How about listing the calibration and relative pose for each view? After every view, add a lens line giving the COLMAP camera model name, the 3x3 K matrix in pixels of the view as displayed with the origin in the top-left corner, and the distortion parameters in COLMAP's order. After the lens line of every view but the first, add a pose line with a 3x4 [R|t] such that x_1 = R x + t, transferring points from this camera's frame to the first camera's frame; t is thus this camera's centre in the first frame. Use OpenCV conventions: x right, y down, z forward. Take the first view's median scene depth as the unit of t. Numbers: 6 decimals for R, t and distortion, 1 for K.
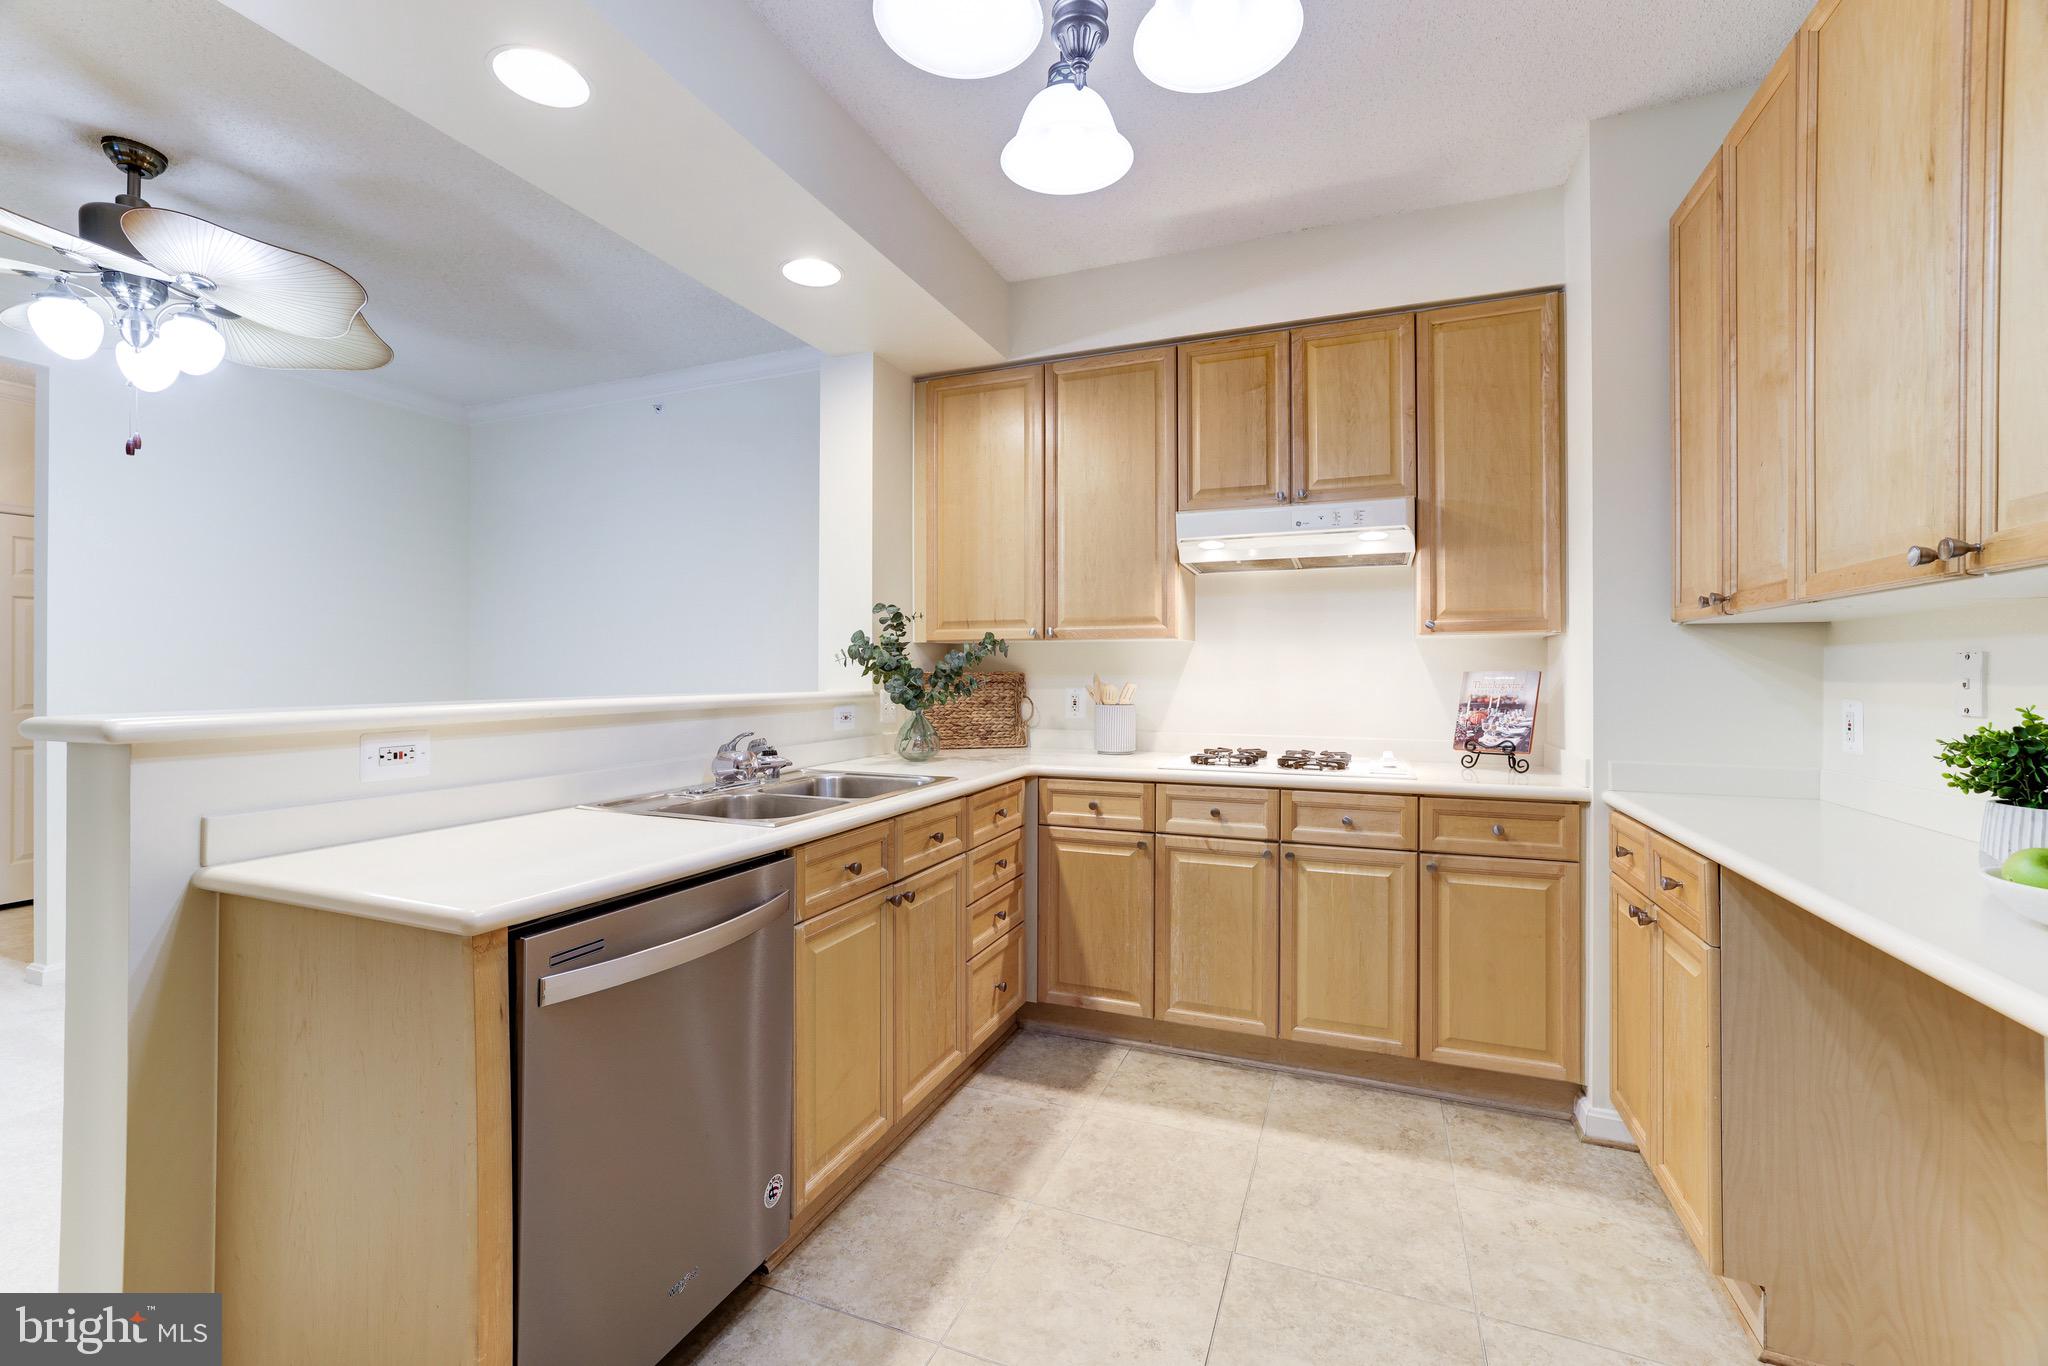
lens RADIAL K [[886.4, 0, 1042.2], [0, 886.4, 674.1], [0, 0, 1]] dist [-0.024015, 0.010580]
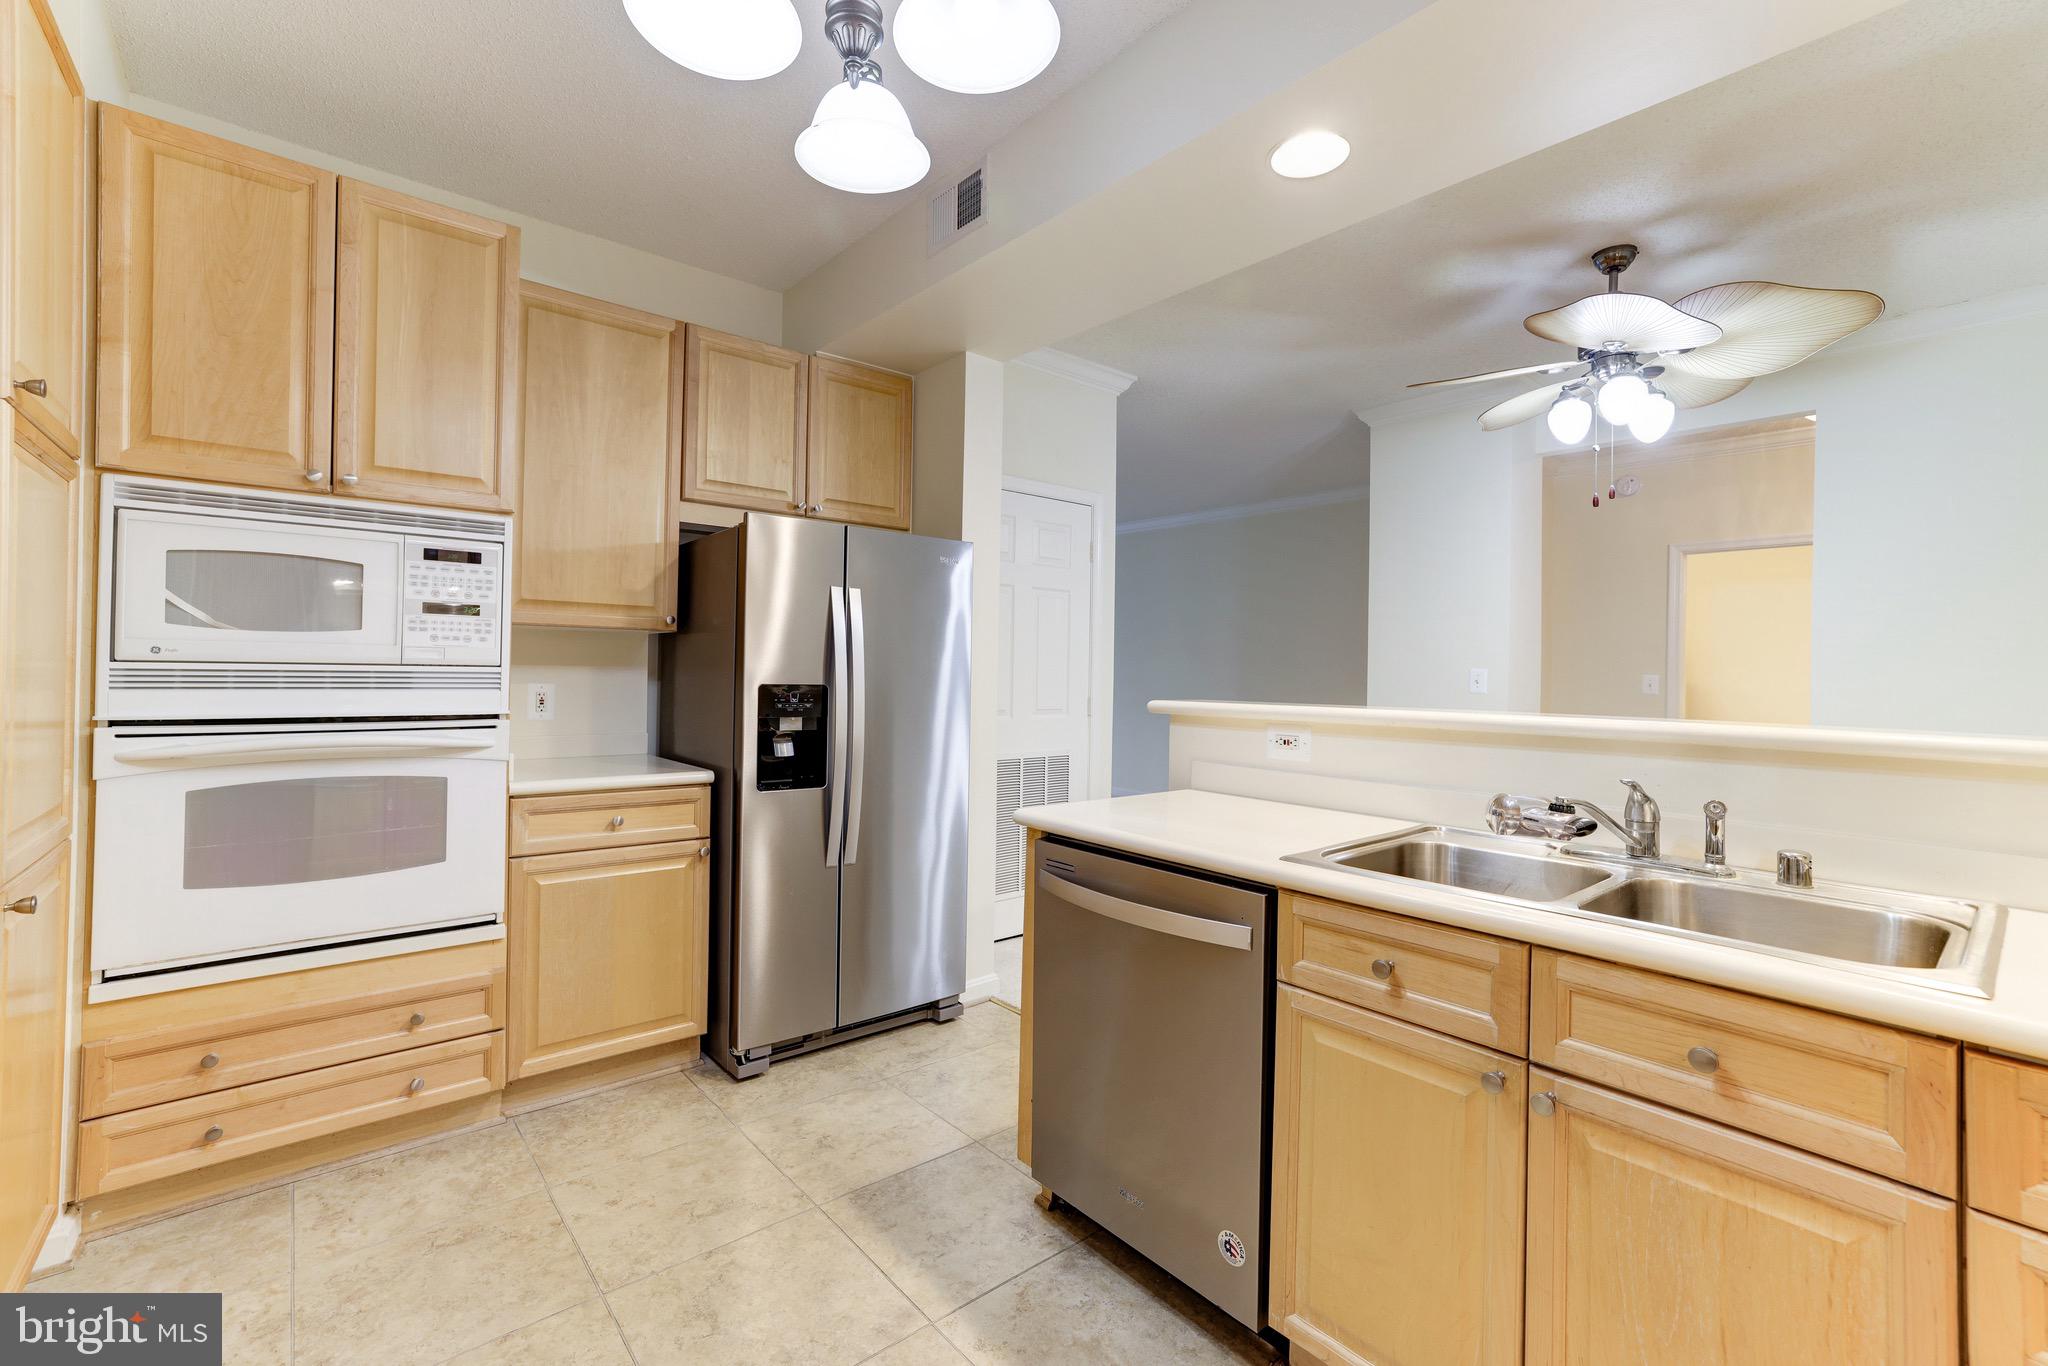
lens RADIAL K [[886.4, 0, 1009.6], [0, 886.4, 661.3], [0, 0, 1]] dist [-0.024015, 0.010580]
pose [[-0.476495, -0.019331, -0.878965, 0.403832], [-0.019027, 0.999751, -0.011672, -0.004541], [0.878971, 0.011163, -0.476744, 0.774574]]
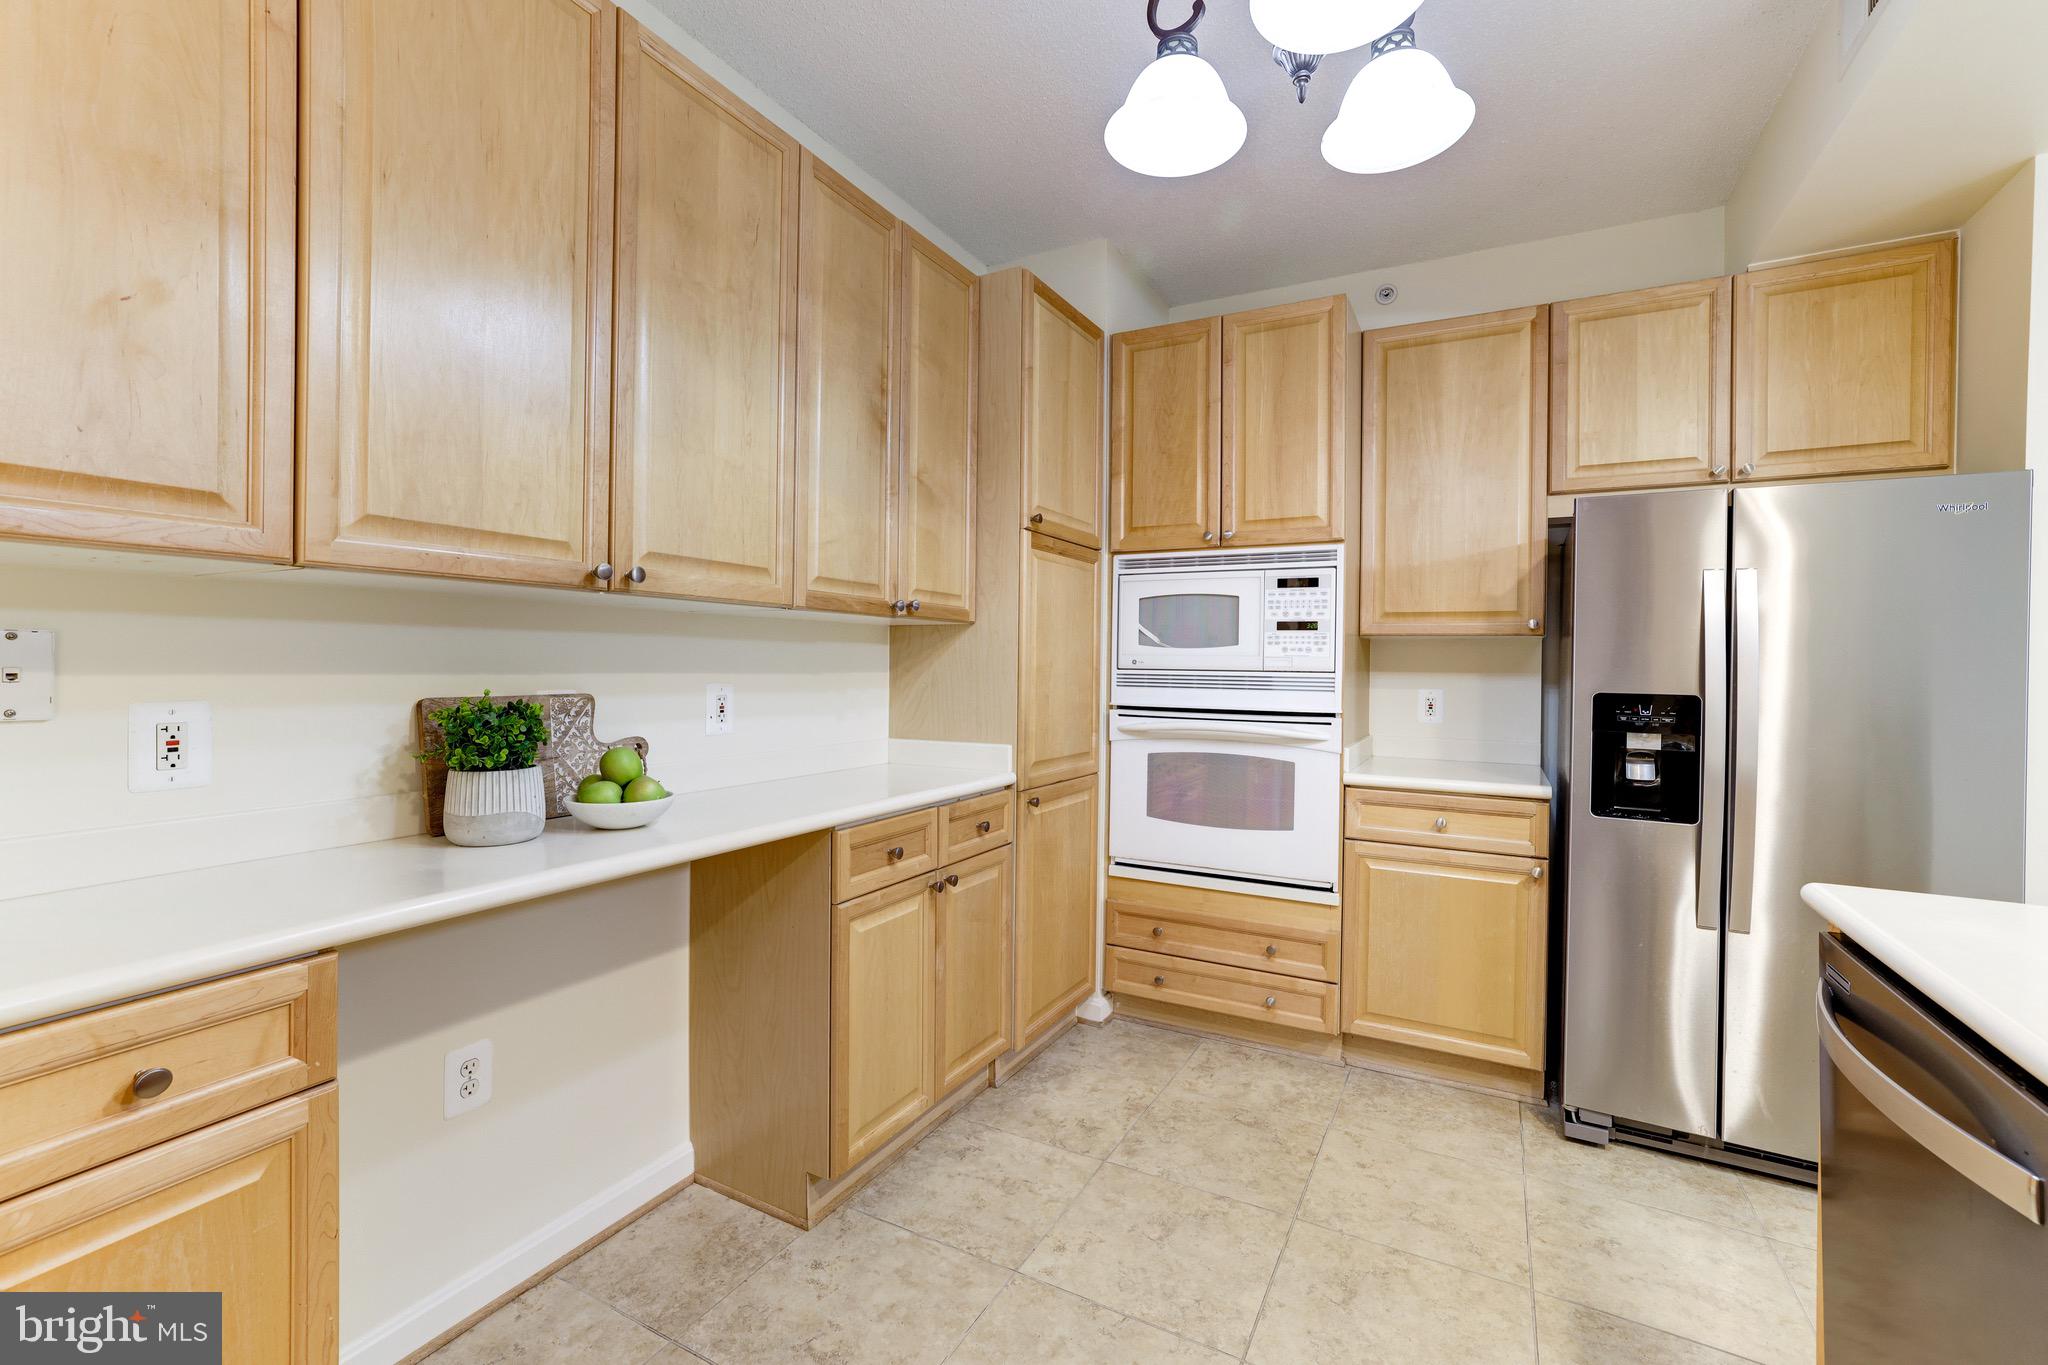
lens RADIAL K [[886.4, 0, 1020.1], [0, 886.4, 660.3], [0, 0, 1]] dist [-0.024015, 0.010580]
pose [[-0.991537, -0.015460, 0.128901, 0.108271], [-0.015753, 0.999875, -0.001256, -0.007177], [-0.128866, -0.003276, -0.991657, 0.979611]]
